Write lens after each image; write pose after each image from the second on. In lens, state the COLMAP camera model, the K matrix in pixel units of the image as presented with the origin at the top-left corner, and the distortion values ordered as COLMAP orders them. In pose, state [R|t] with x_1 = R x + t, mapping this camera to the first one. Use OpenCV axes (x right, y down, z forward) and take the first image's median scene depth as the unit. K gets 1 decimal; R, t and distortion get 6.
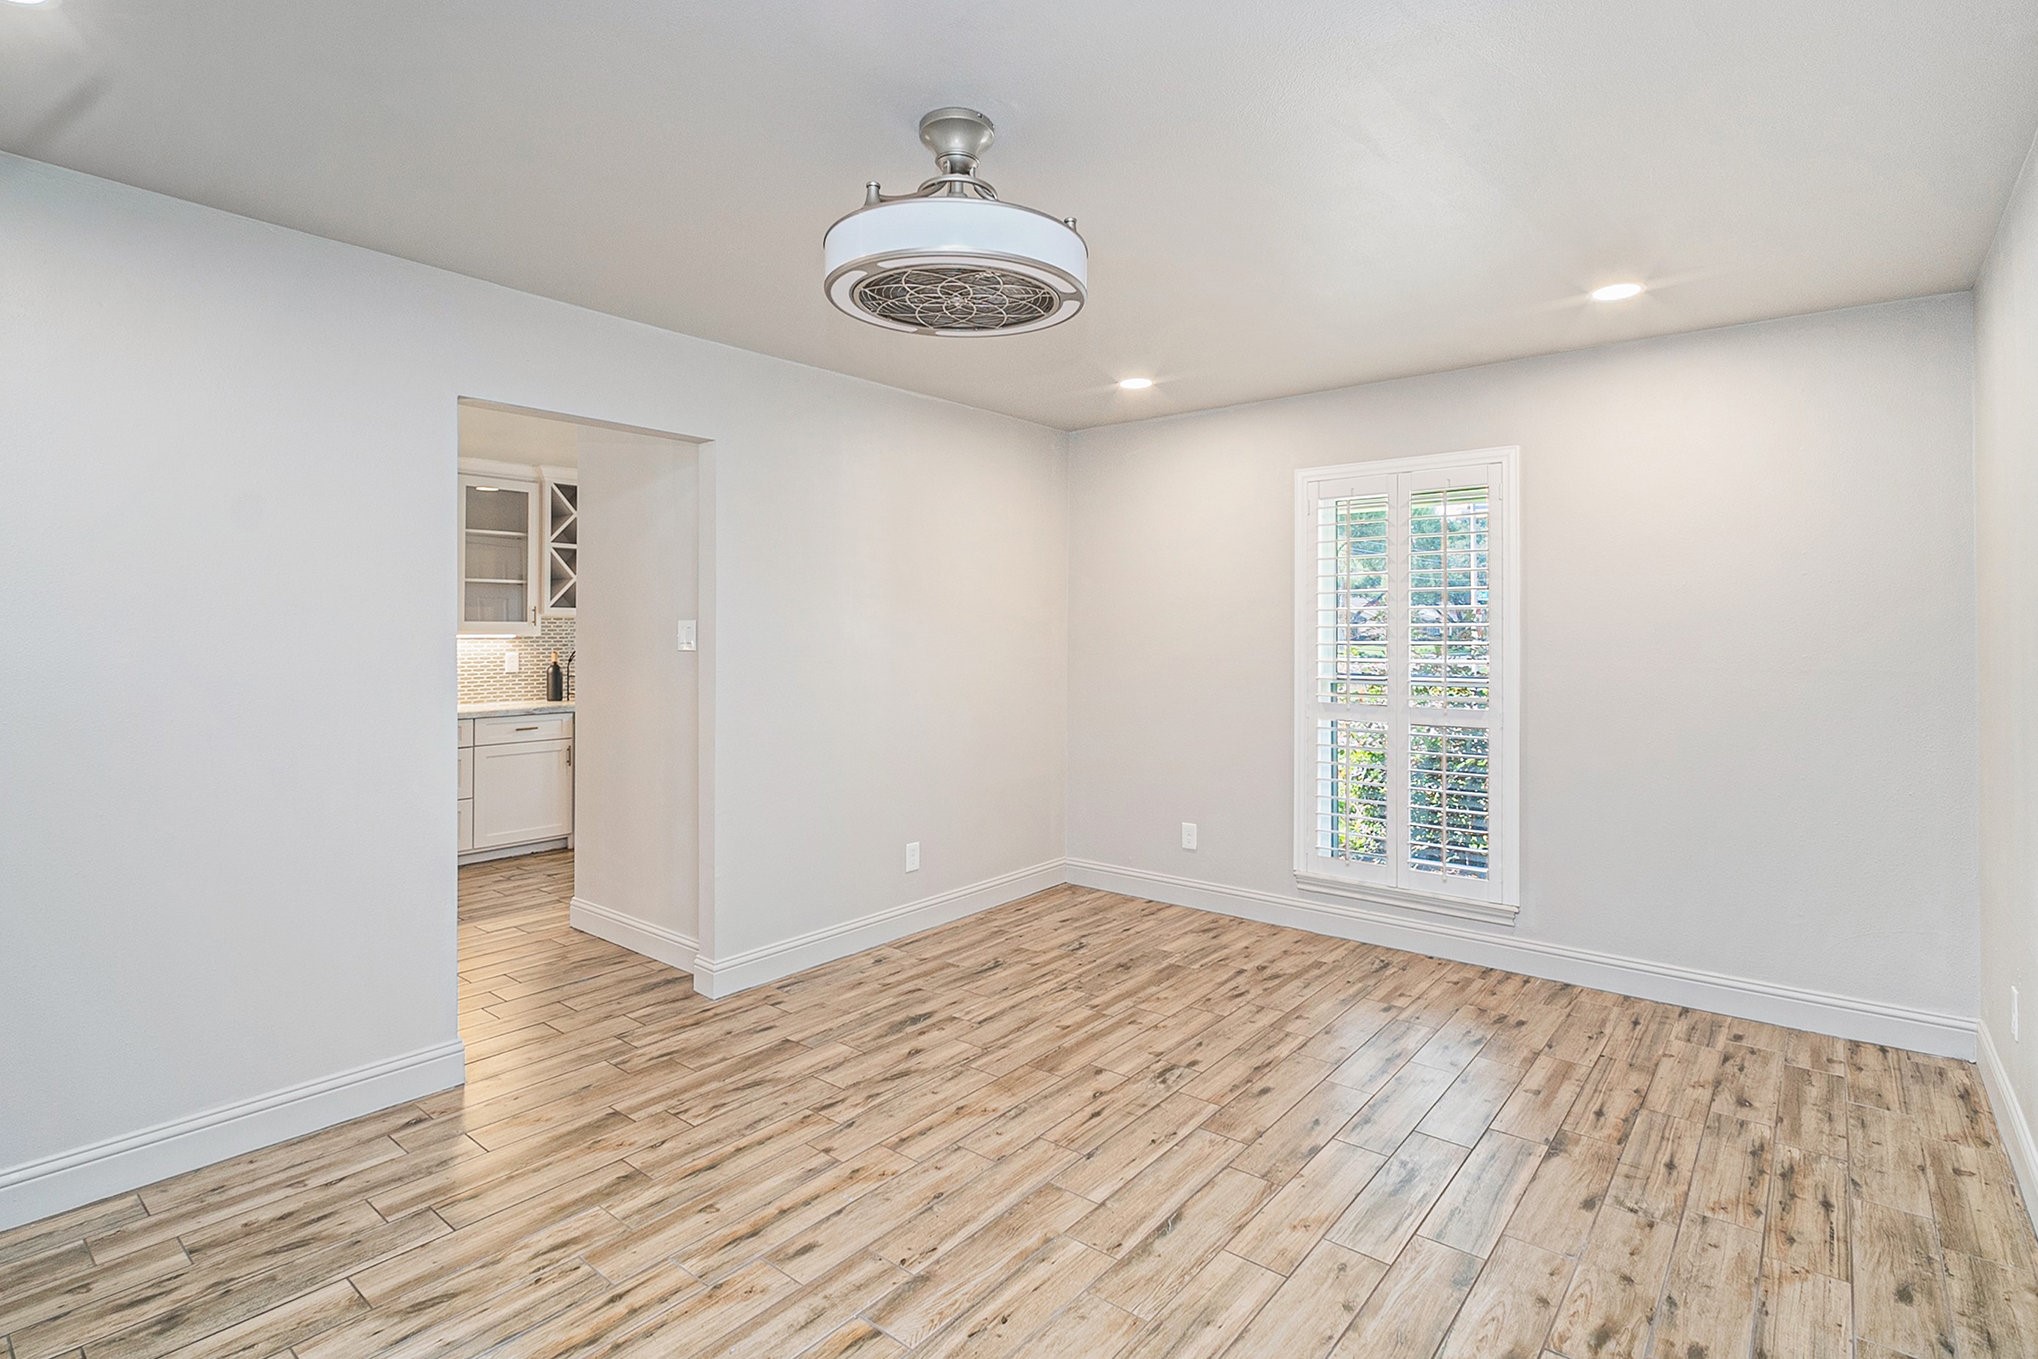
lens RADIAL K [[981.5, 0, 1029.9], [0, 981.5, 663.0], [0, 0, 1]] dist [0.003006, -0.008750]
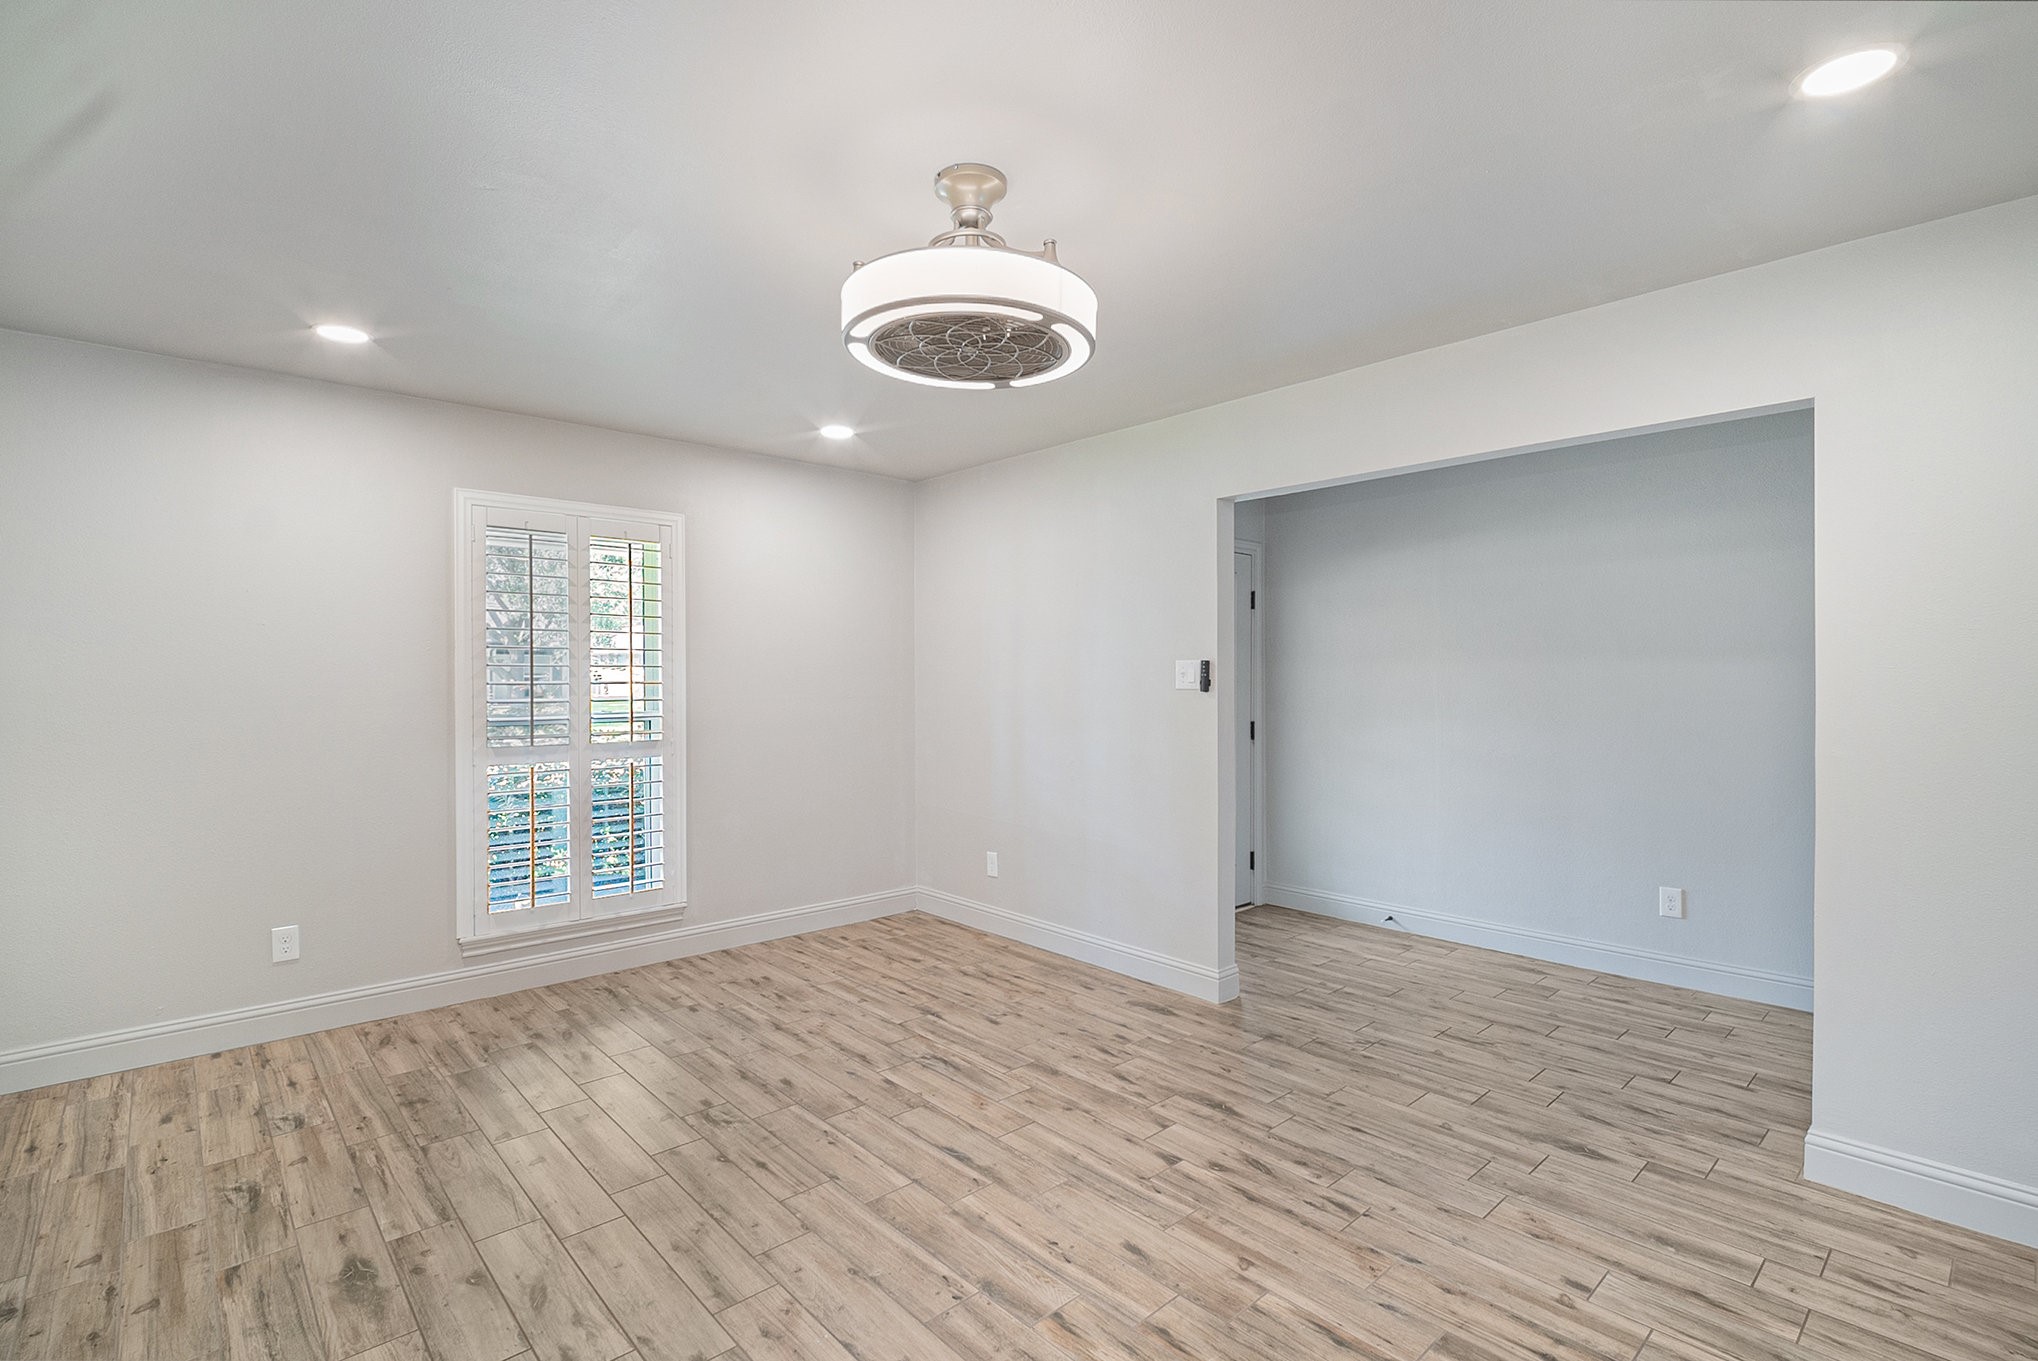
lens RADIAL K [[948.8, 0, 1014.6], [0, 948.8, 676.1], [0, 0, 1]] dist [0.004426, -0.010621]
pose [[0.148996, 0.001084, 0.988837, -0.848570], [0.029190, 0.999559, -0.005494, -0.010301], [-0.988407, 0.029683, 0.148898, 0.617692]]
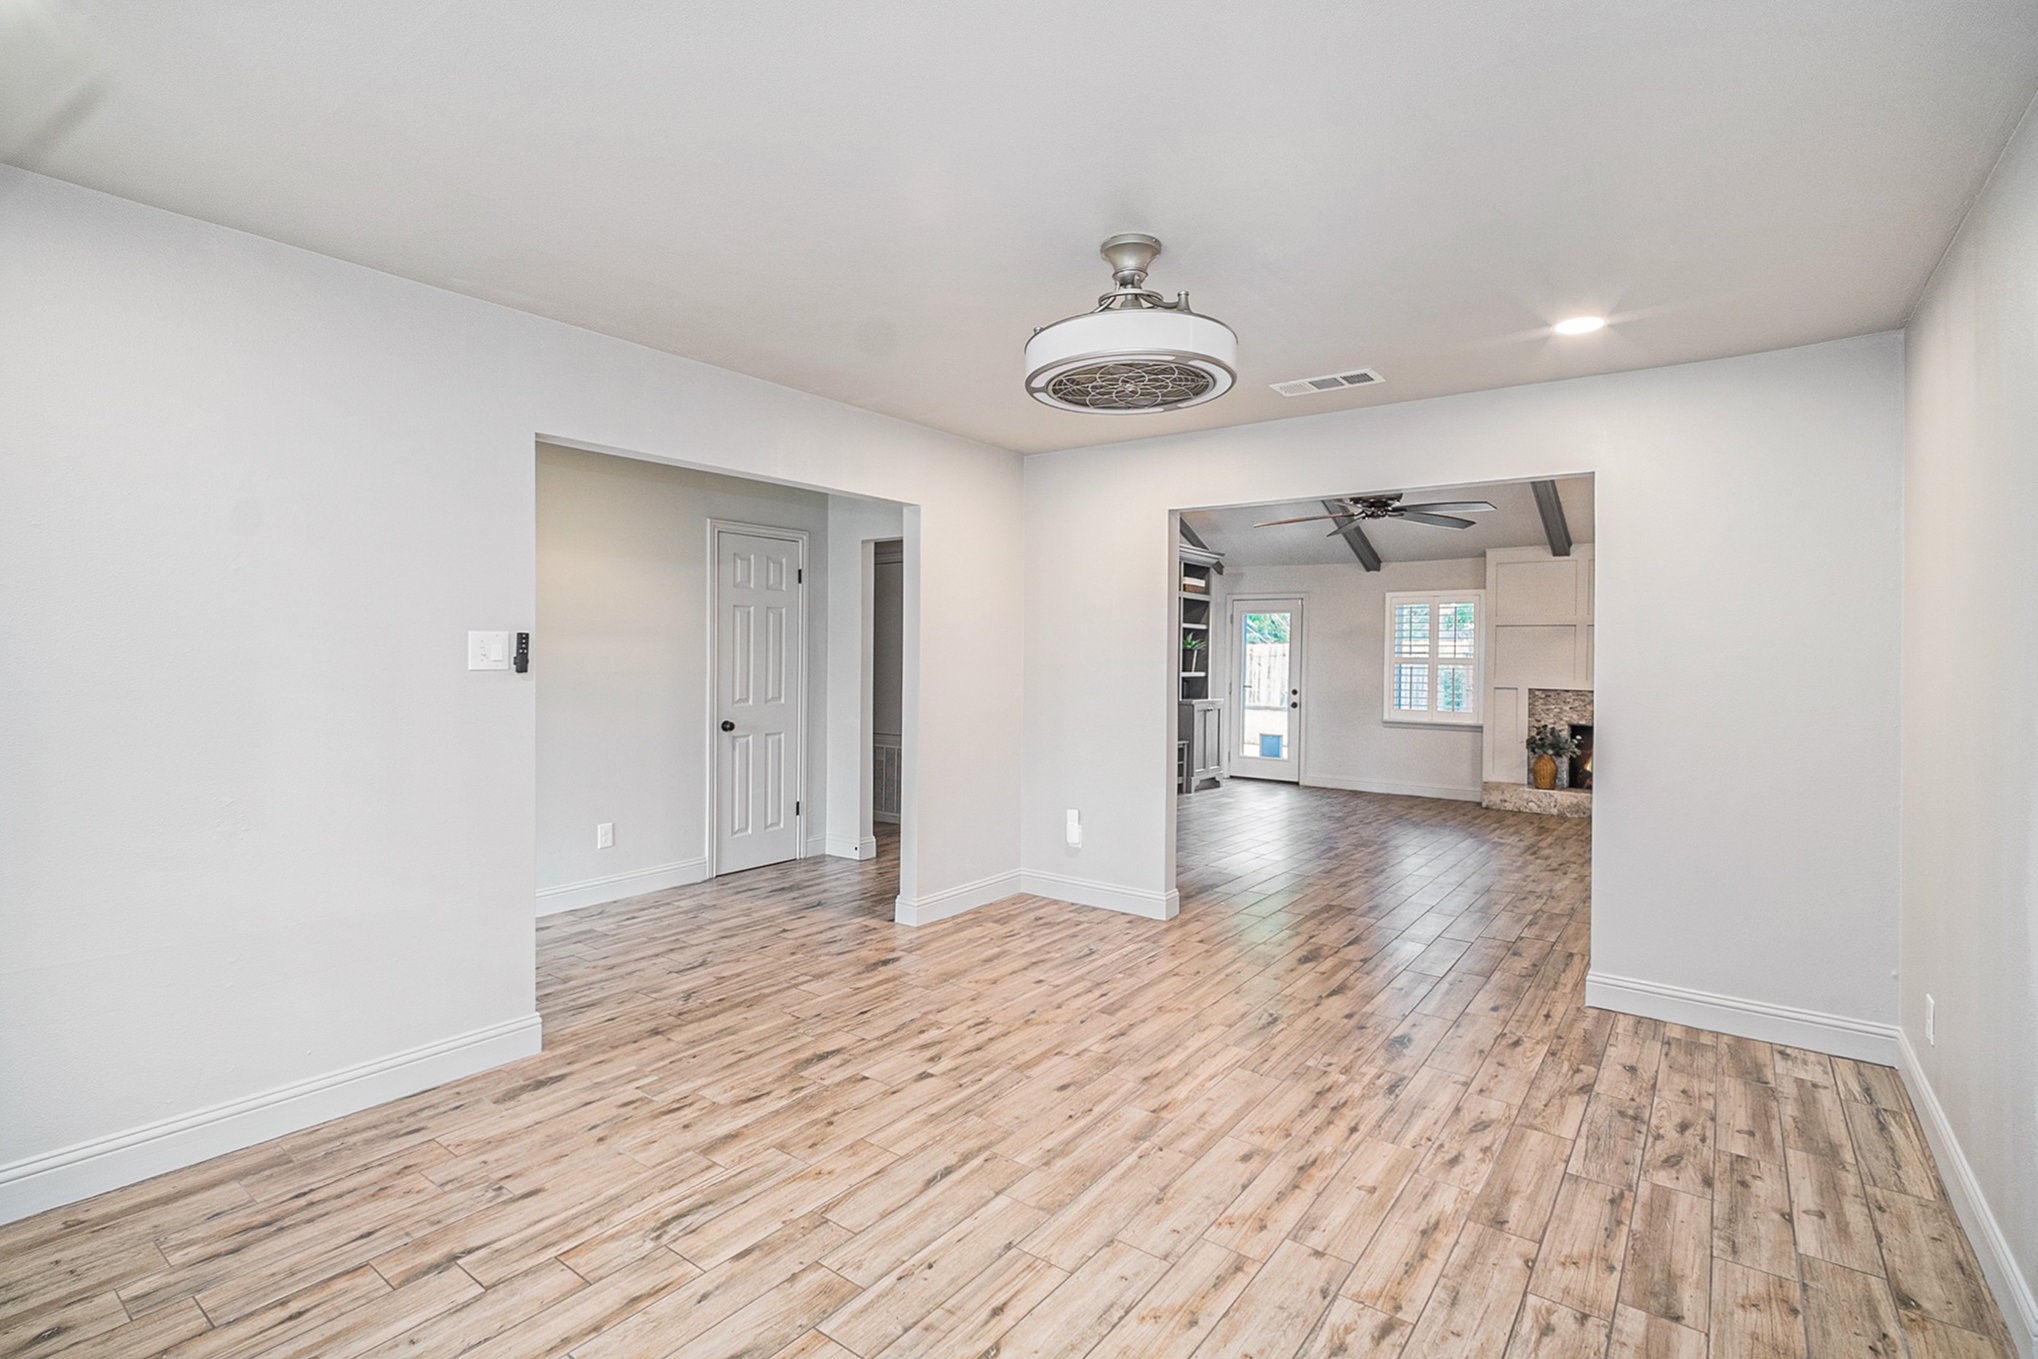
lens RADIAL K [[972.6, 0, 989.4], [0, 972.6, 665.6], [0, 0, 1]] dist [-0.004439, -0.001167]
pose [[-0.999690, -0.000173, -0.024901, 0.094592], [-0.001202, 0.999146, 0.041302, -0.043962], [0.024872, 0.041319, -0.998836, 1.743482]]
